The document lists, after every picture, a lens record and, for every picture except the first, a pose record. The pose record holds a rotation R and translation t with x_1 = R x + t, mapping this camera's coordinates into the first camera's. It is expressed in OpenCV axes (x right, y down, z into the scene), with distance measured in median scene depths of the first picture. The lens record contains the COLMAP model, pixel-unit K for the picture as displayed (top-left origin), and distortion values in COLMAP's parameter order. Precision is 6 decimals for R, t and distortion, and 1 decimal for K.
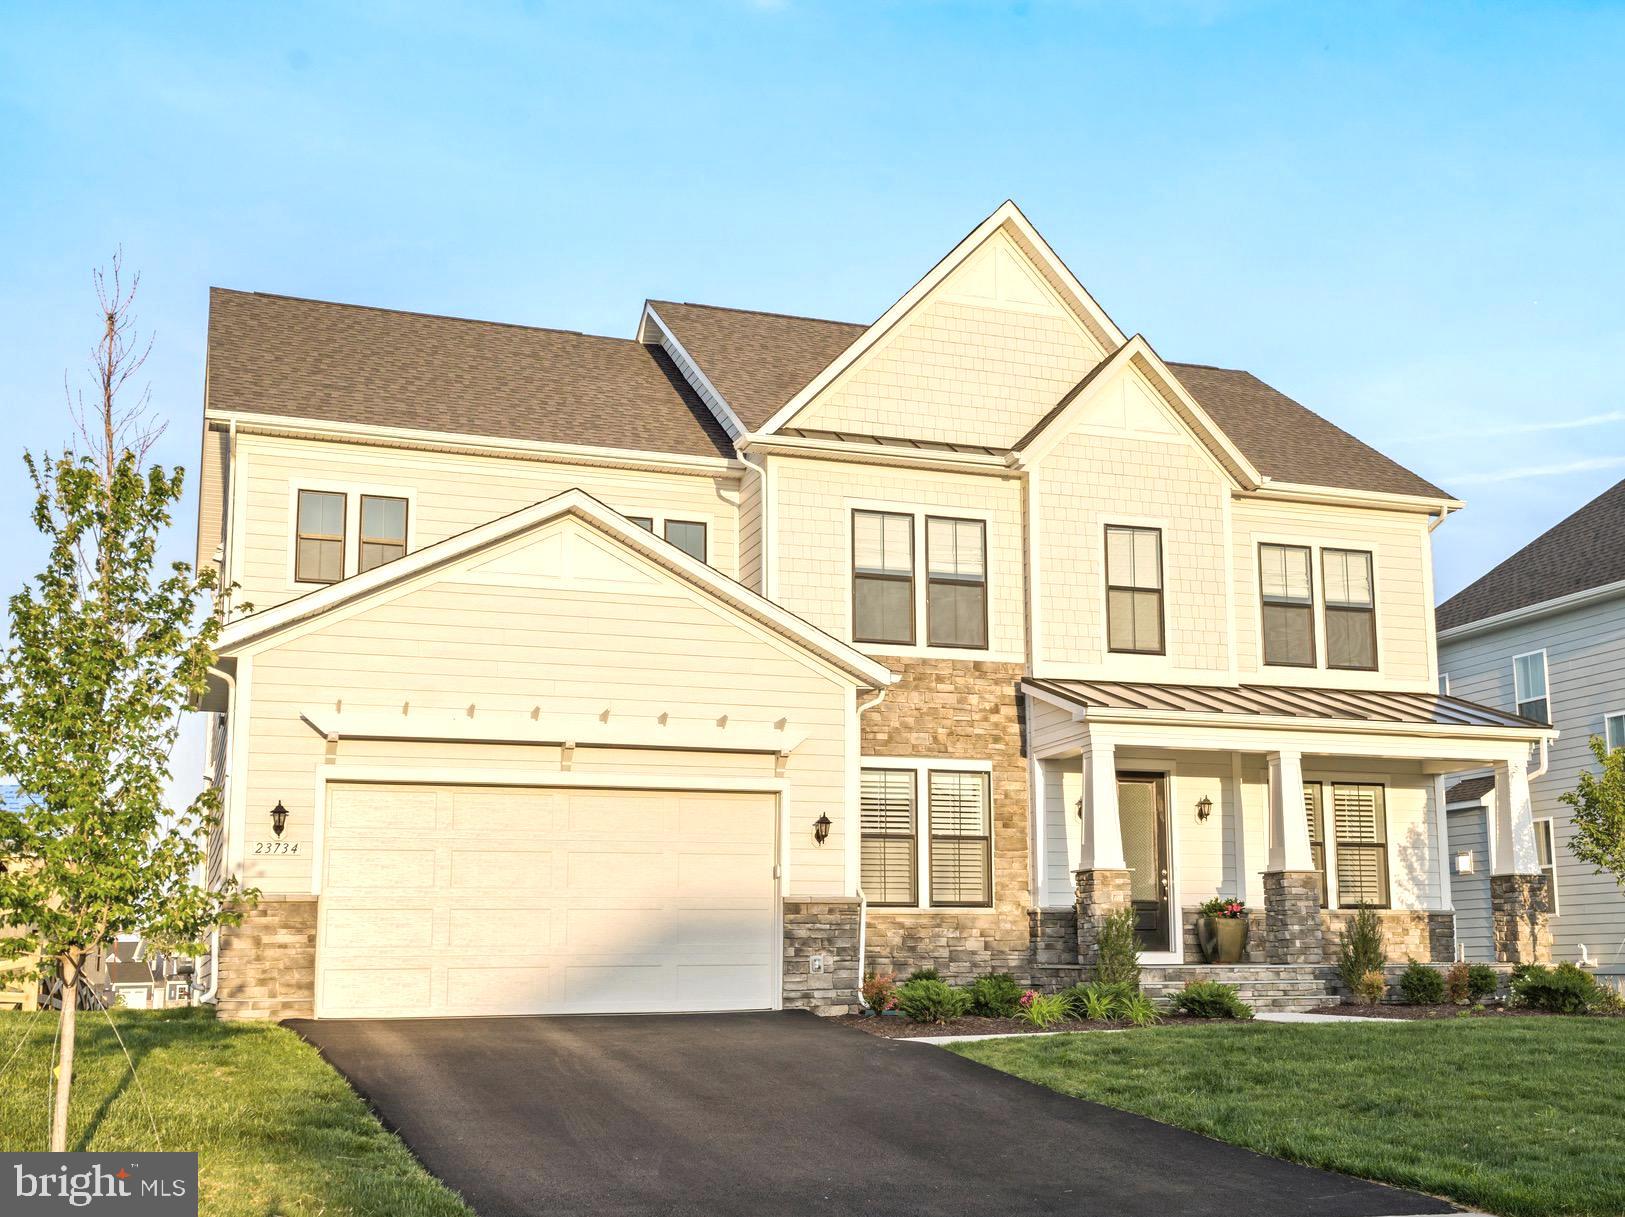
lens RADIAL K [[1894.7, 0, 812.5], [0, 1894.7, 608.5], [0, 0, 1]] dist [0.002075, 0.049570]
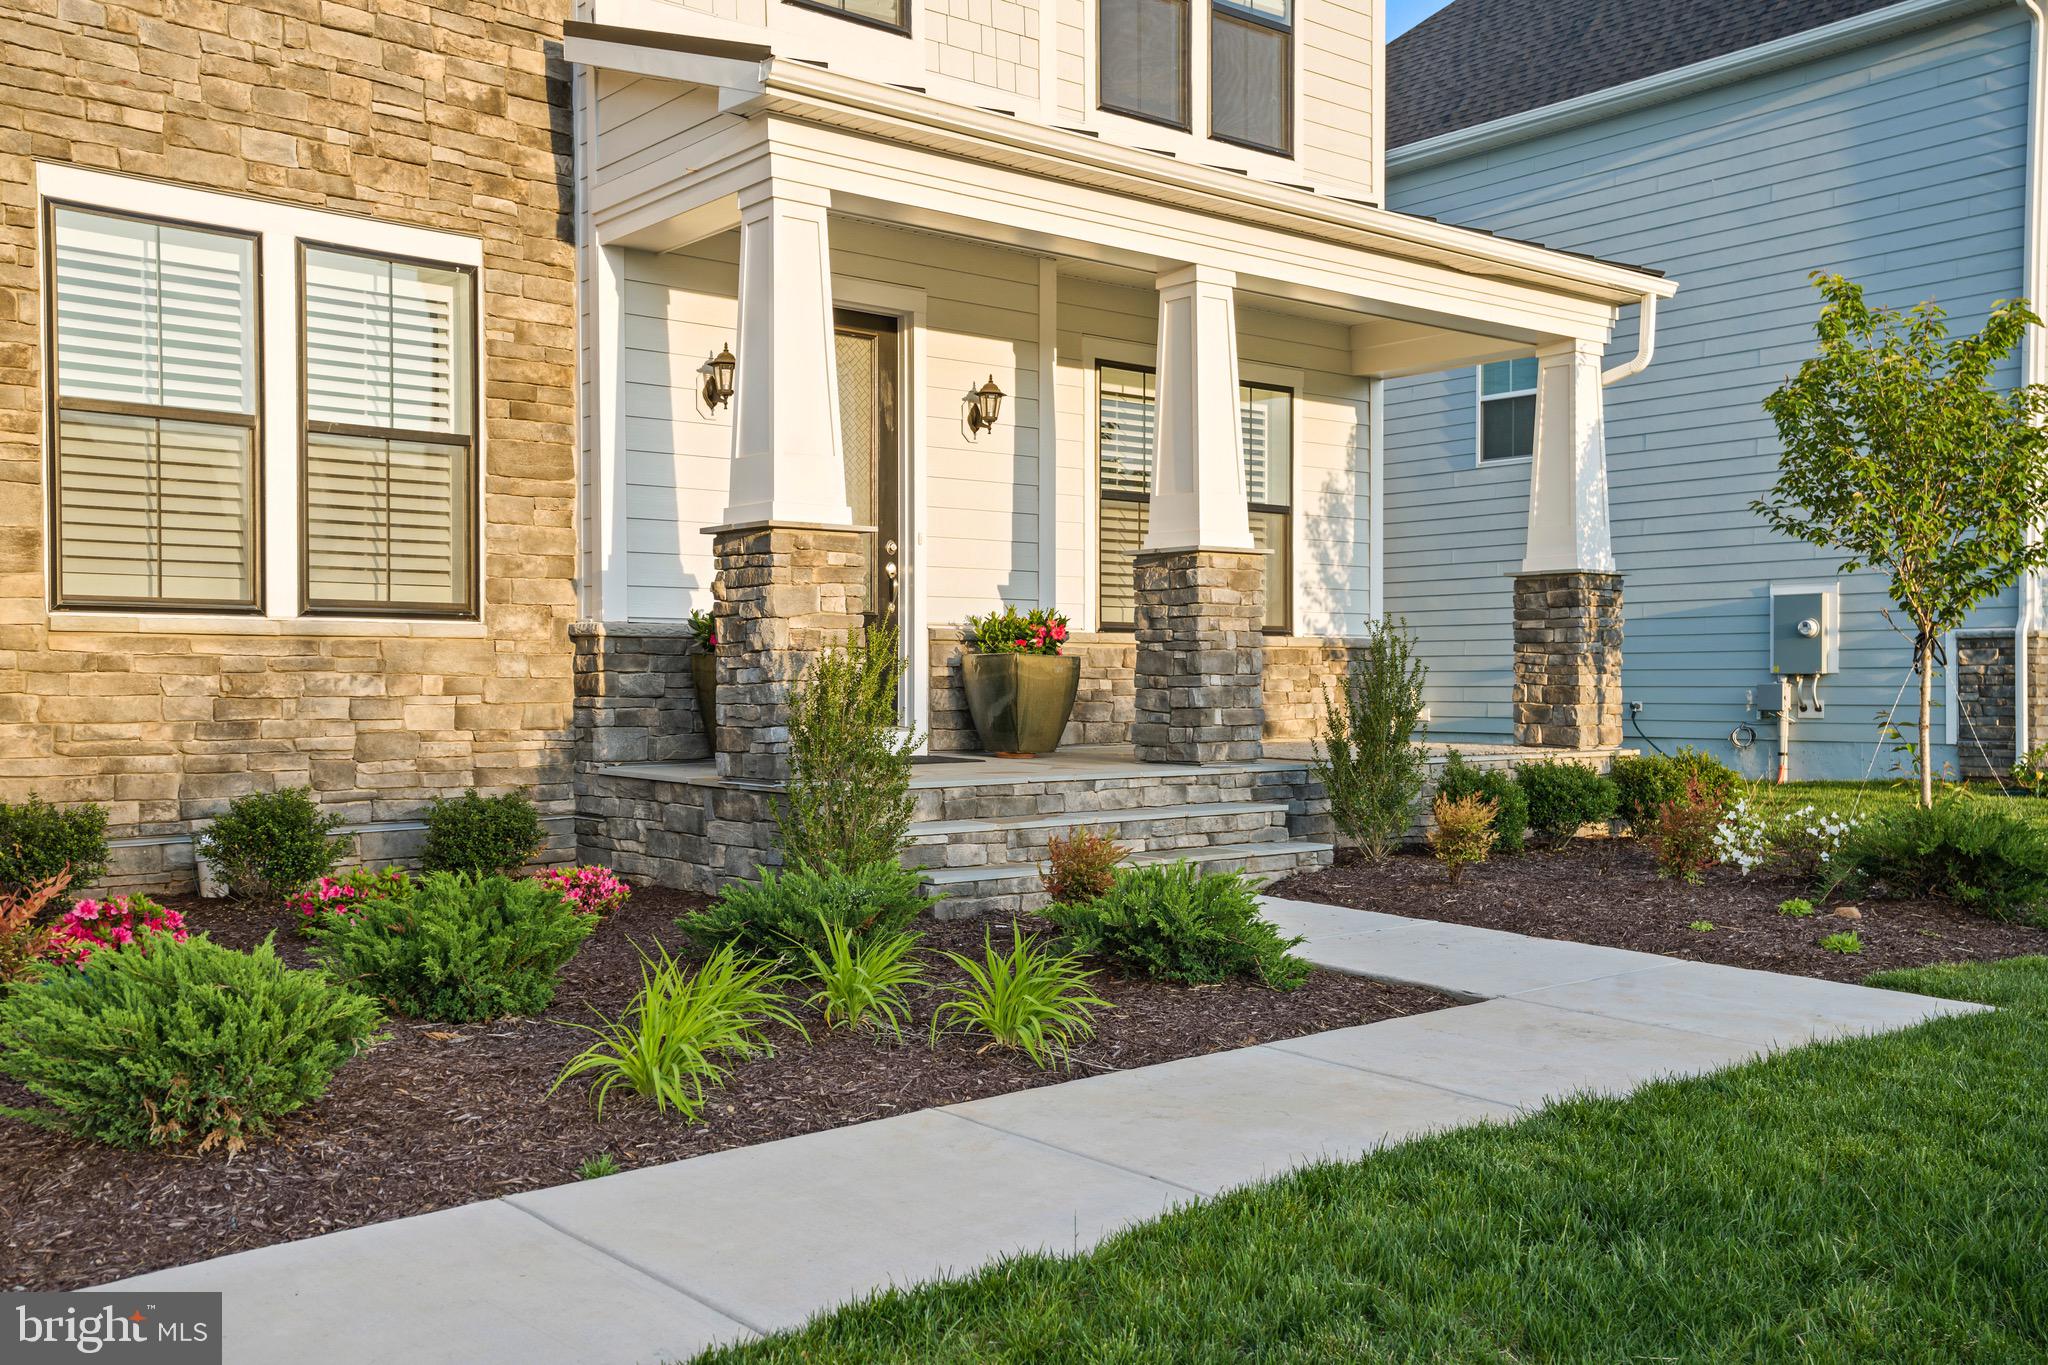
lens RADIAL K [[1872.8, 0, 1024.3], [0, 1872.8, 719.5], [0, 0, 1]] dist [0.086253, 0.006748]
pose [[0.929637, -0.001299, 0.368473, 0.055937], [-0.076638, 0.977444, 0.196799, 0.092228], [-0.360418, -0.211191, 0.908569, 0.598676]]
